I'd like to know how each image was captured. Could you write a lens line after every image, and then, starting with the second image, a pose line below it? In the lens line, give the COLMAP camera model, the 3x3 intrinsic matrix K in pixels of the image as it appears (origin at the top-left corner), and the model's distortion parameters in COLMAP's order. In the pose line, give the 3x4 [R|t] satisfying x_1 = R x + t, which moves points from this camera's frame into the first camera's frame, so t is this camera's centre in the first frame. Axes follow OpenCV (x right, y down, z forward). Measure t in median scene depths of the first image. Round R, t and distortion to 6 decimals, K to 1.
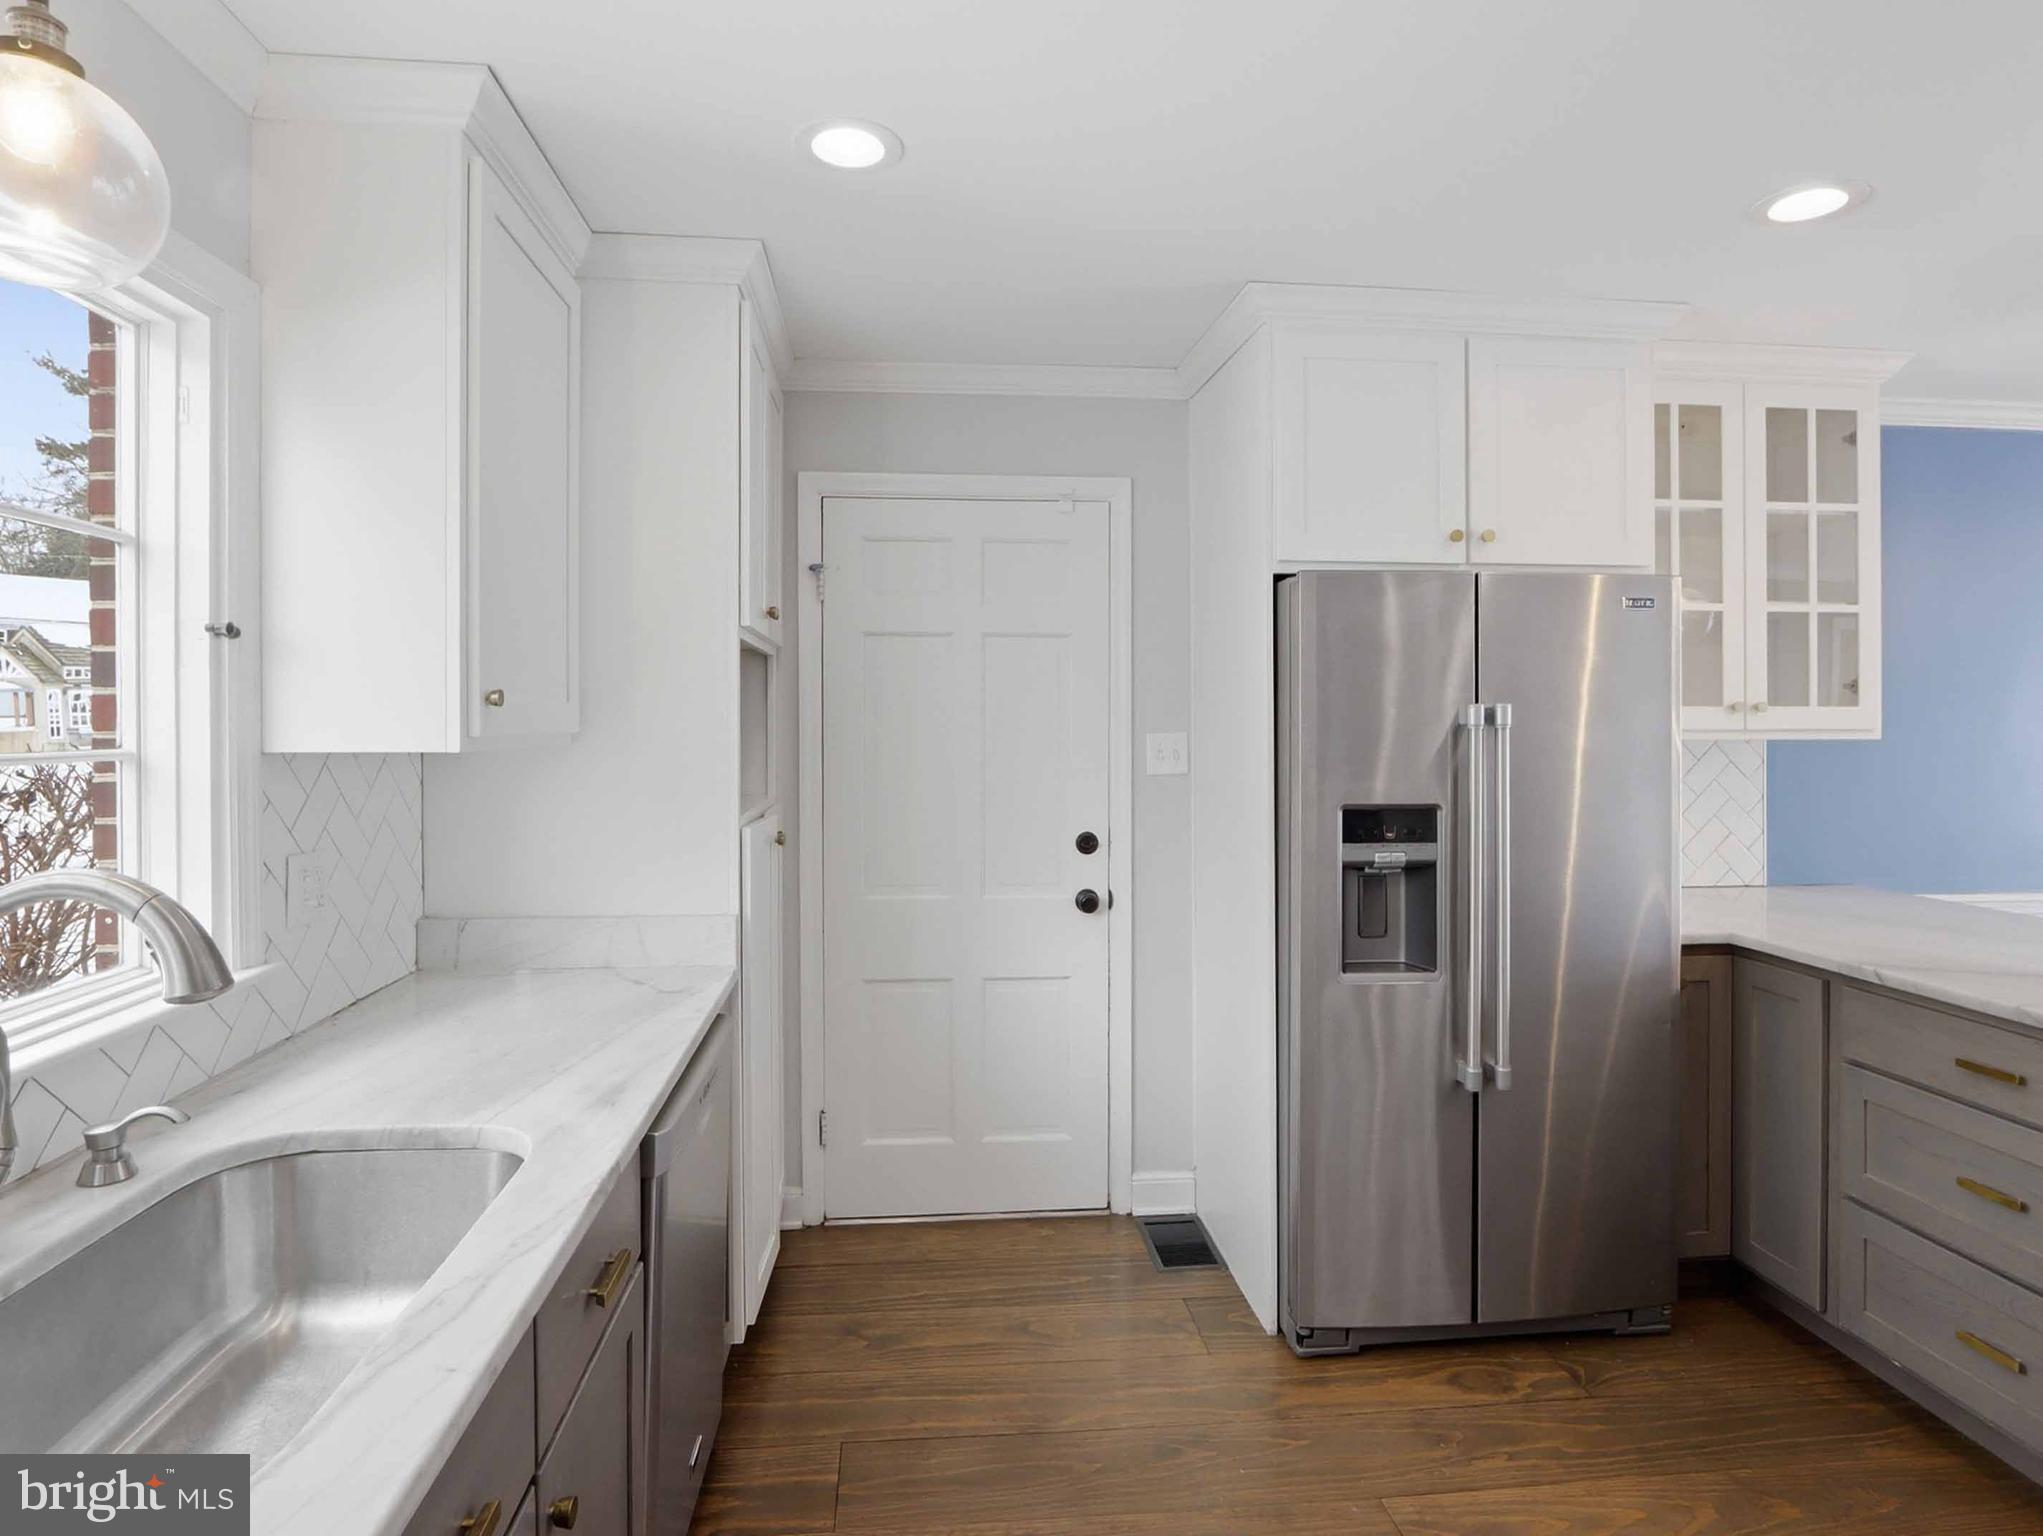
lens RADIAL K [[1084.7, 0, 994.9], [0, 1084.7, 732.0], [0, 0, 1]] dist [-0.027894, 0.008035]
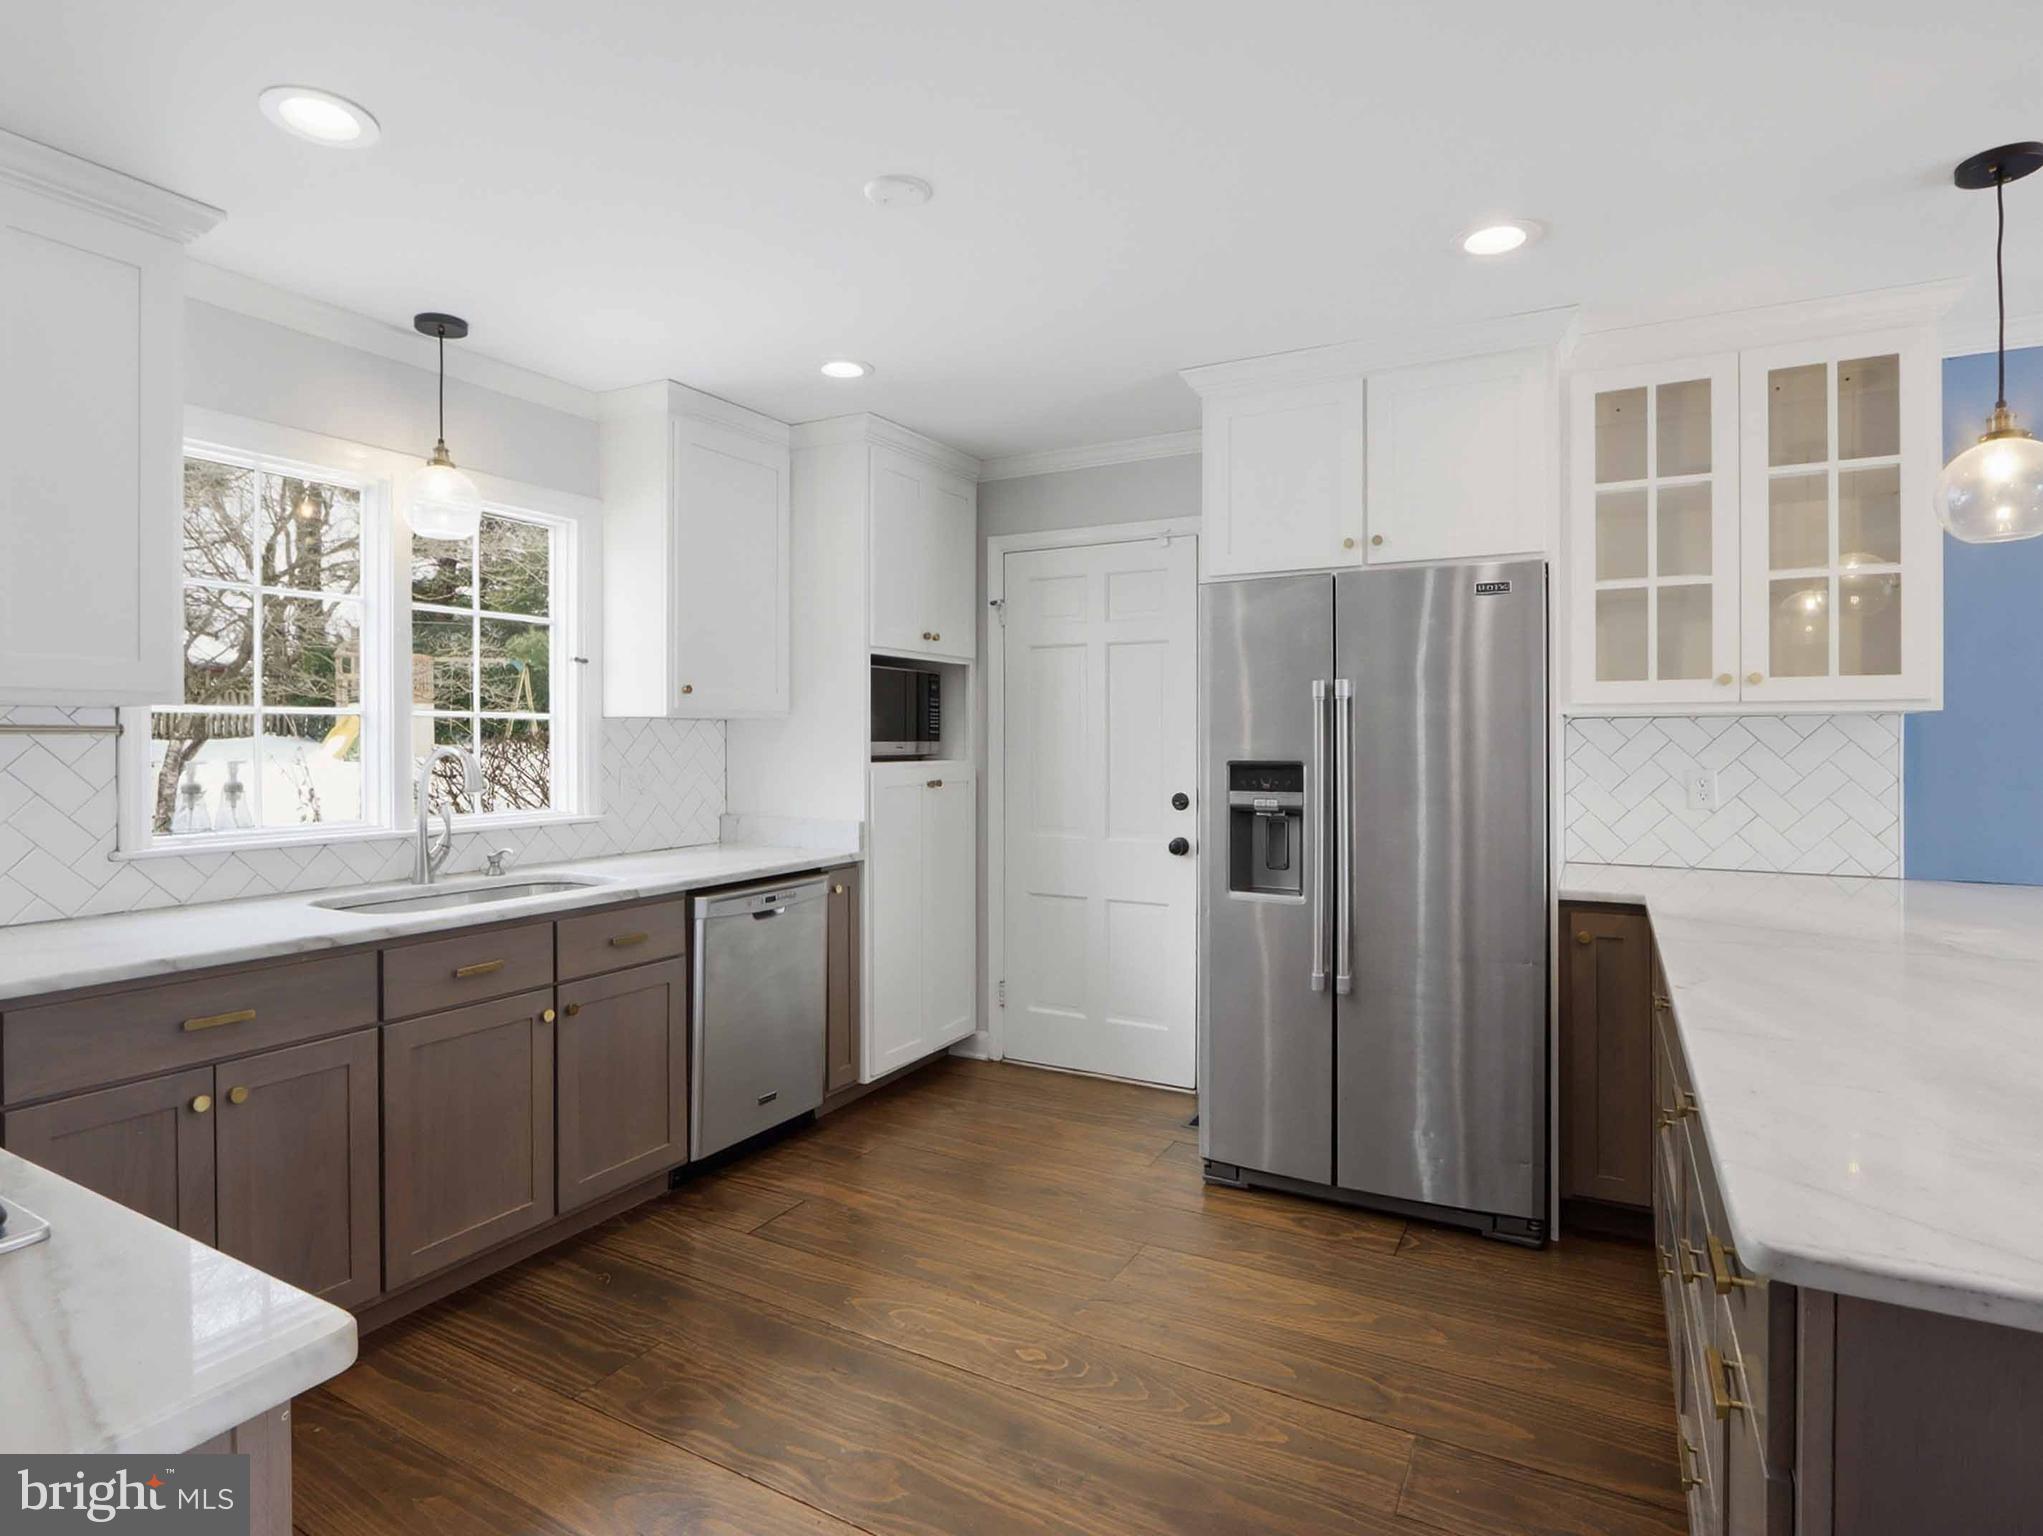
lens RADIAL K [[1084.7, 0, 1025.0], [0, 1084.7, 756.3], [0, 0, 1]] dist [-0.027894, 0.008035]
pose [[0.829461, 0.007519, -0.558514, 0.781835], [-0.006609, 0.999972, 0.003647, 0.054222], [0.558525, 0.000666, 0.829487, -0.206099]]
